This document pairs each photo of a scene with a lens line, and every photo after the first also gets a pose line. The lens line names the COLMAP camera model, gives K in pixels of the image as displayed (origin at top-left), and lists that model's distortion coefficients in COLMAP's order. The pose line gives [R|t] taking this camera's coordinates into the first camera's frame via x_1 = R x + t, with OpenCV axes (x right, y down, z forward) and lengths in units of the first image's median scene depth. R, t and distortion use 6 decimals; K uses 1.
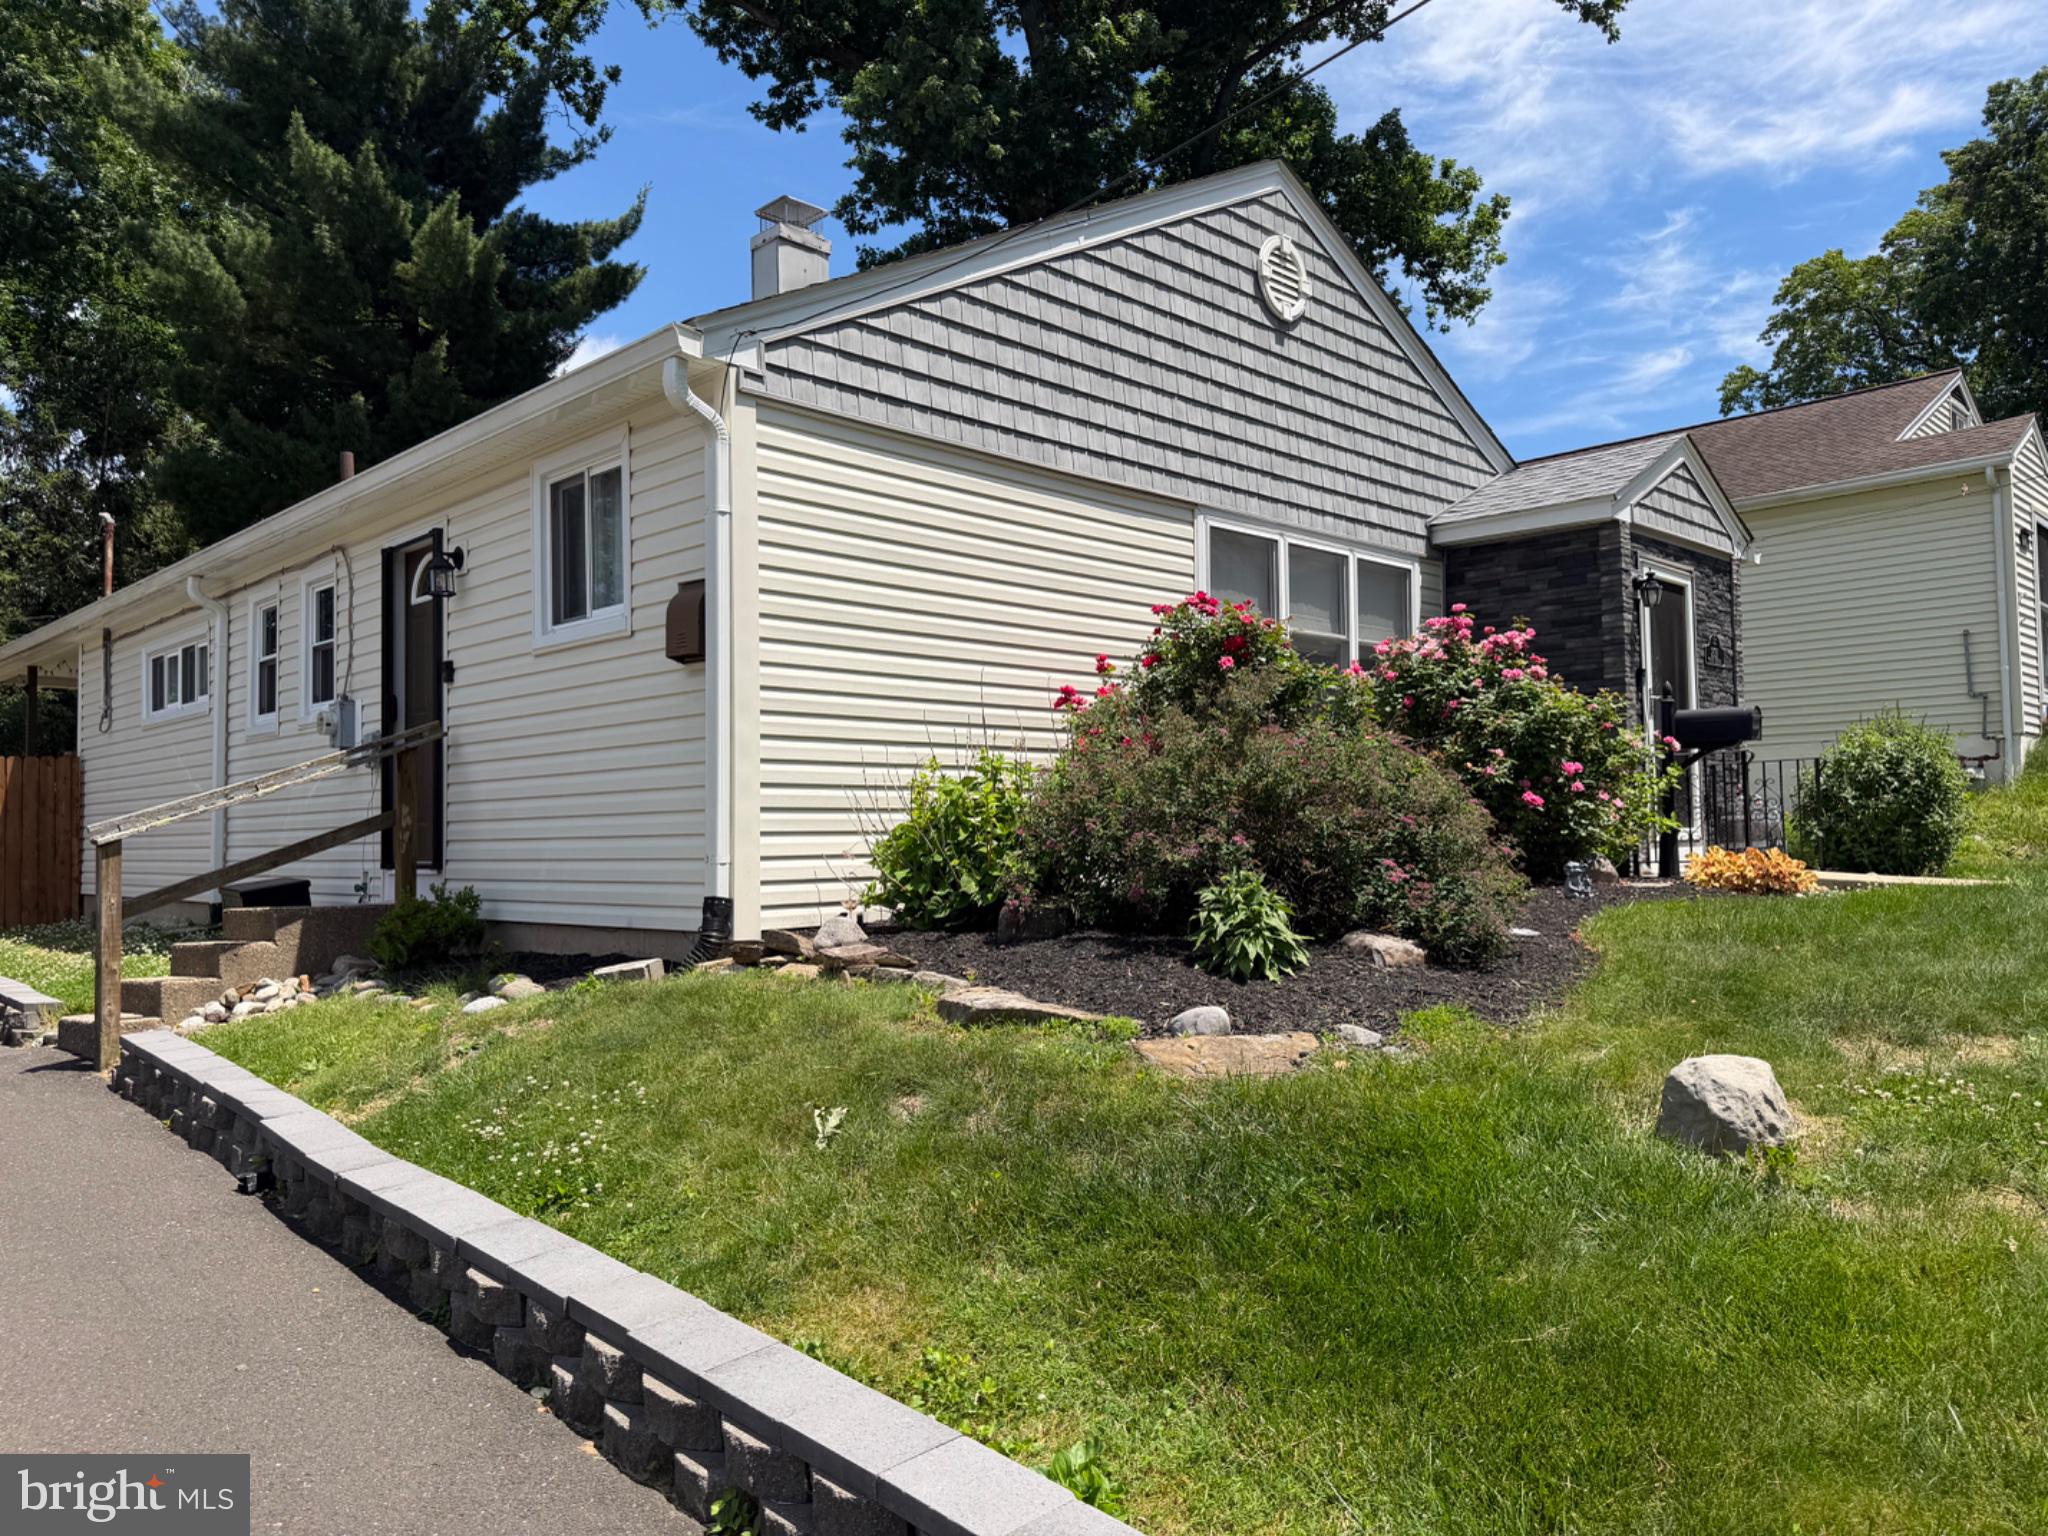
lens RADIAL K [[1451.3, 0, 1008.7], [0, 1451.3, 777.2], [0, 0, 1]] dist [0.067106, -0.078167]
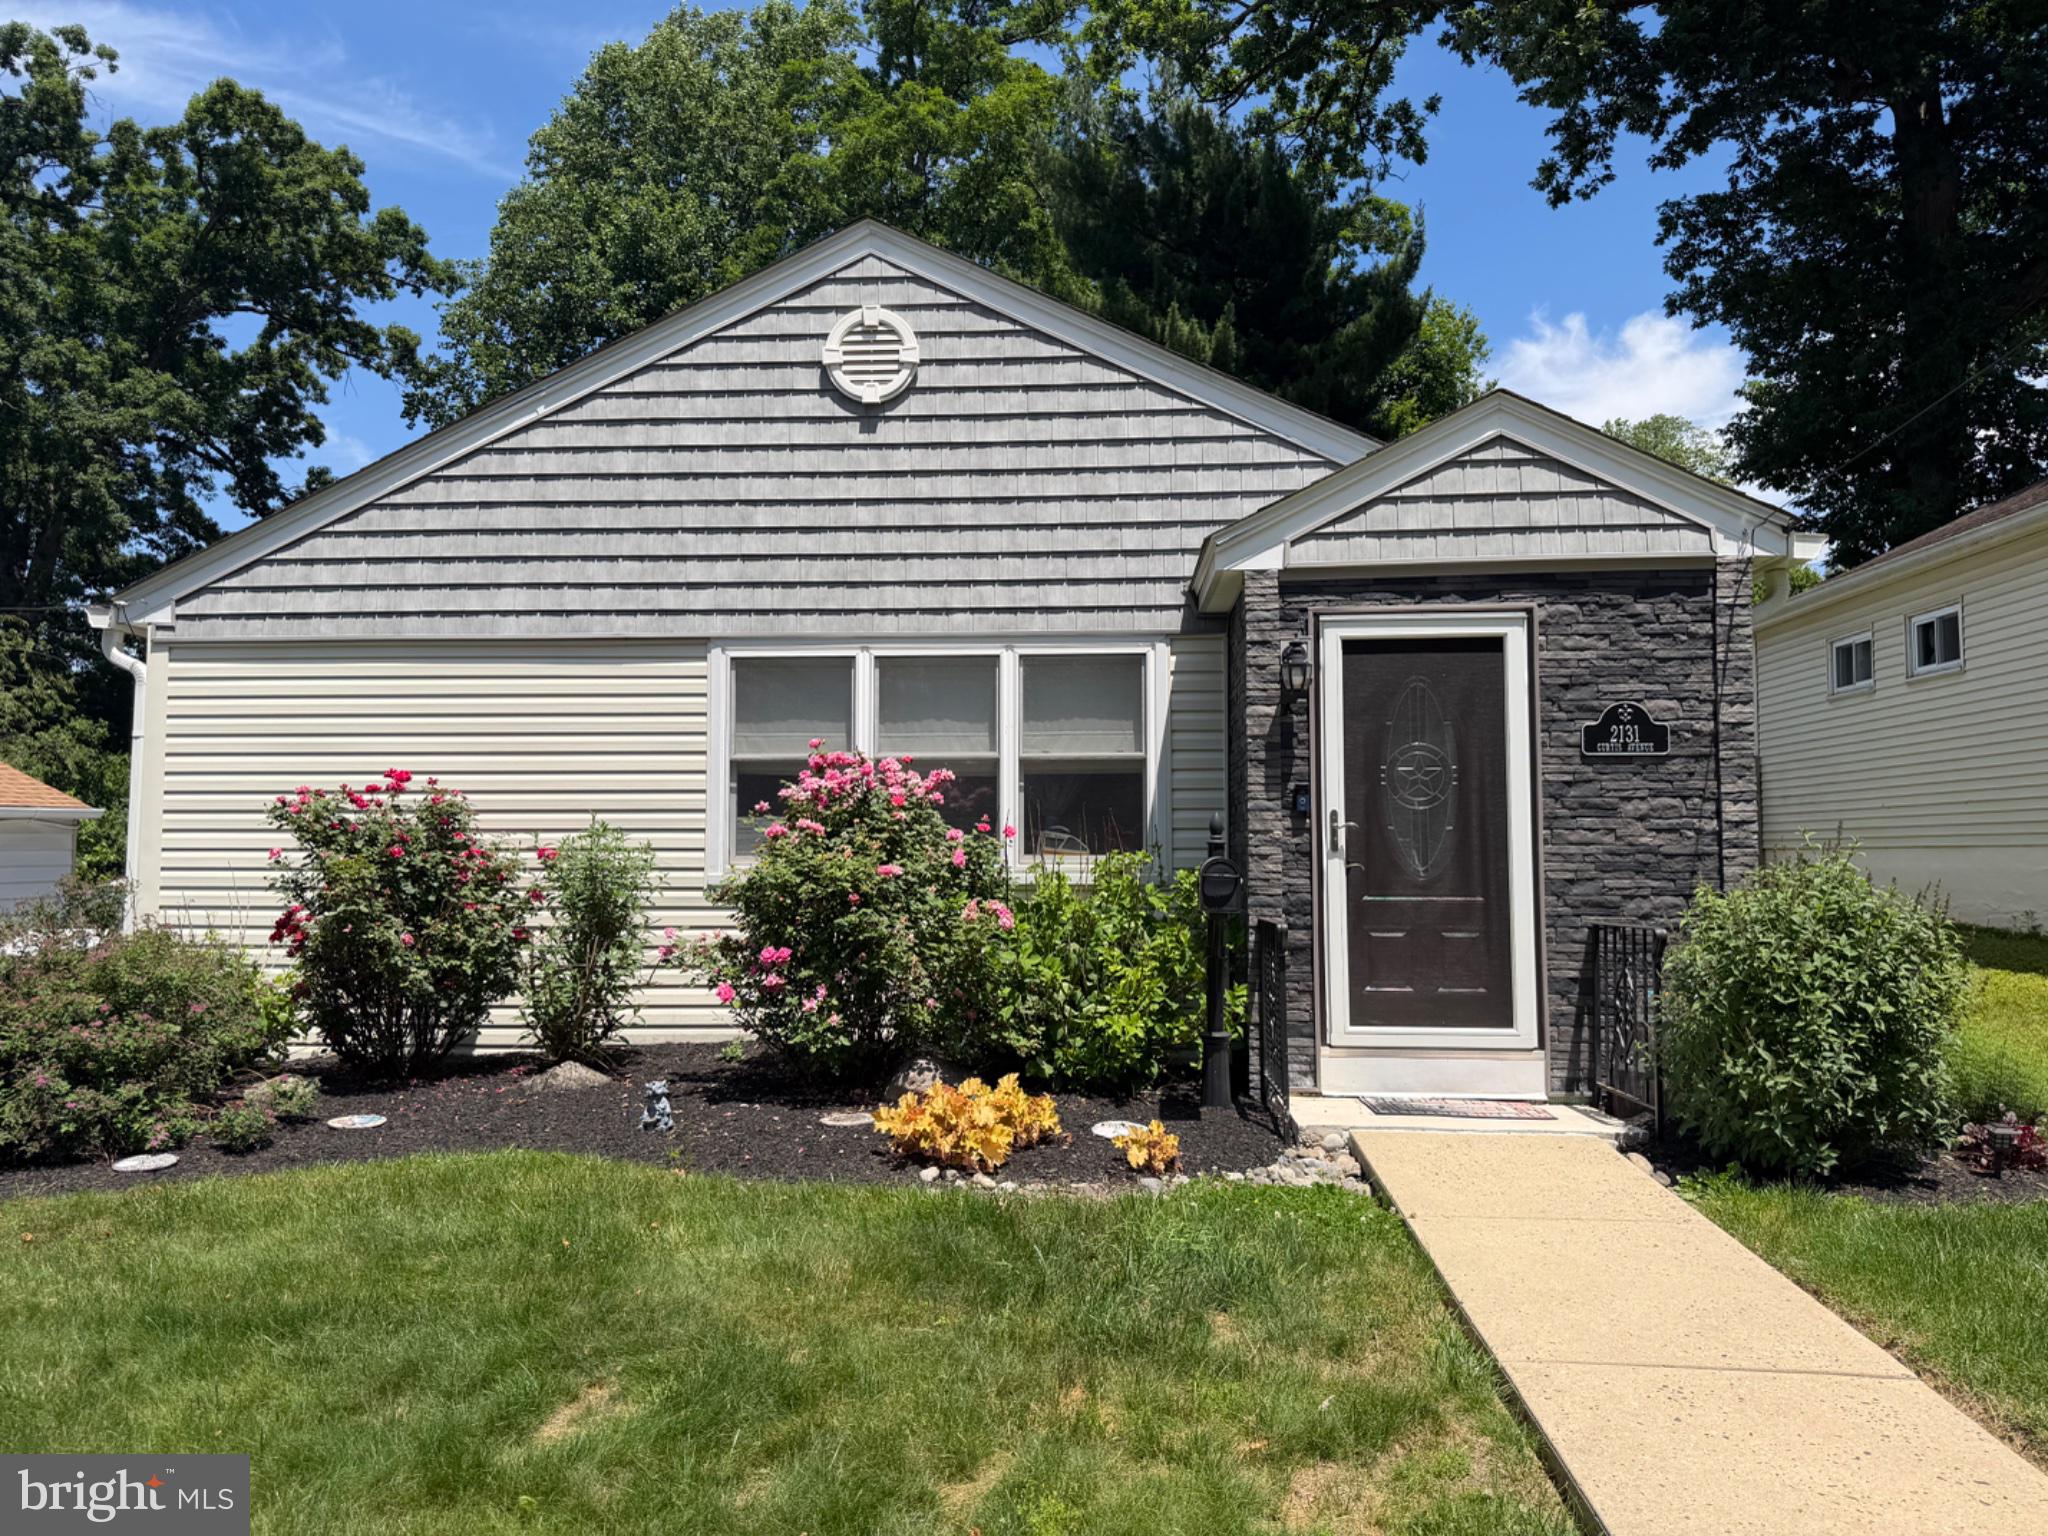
lens RADIAL K [[1451.3, 0, 1022.1], [0, 1451.3, 768.1], [0, 0, 1]] dist [0.067106, -0.078167]
pose [[0.660176, -0.029652, -0.750525, 0.903070], [0.020353, 0.999560, -0.021588, -0.073851], [0.750835, -0.001023, 0.660489, 0.495657]]
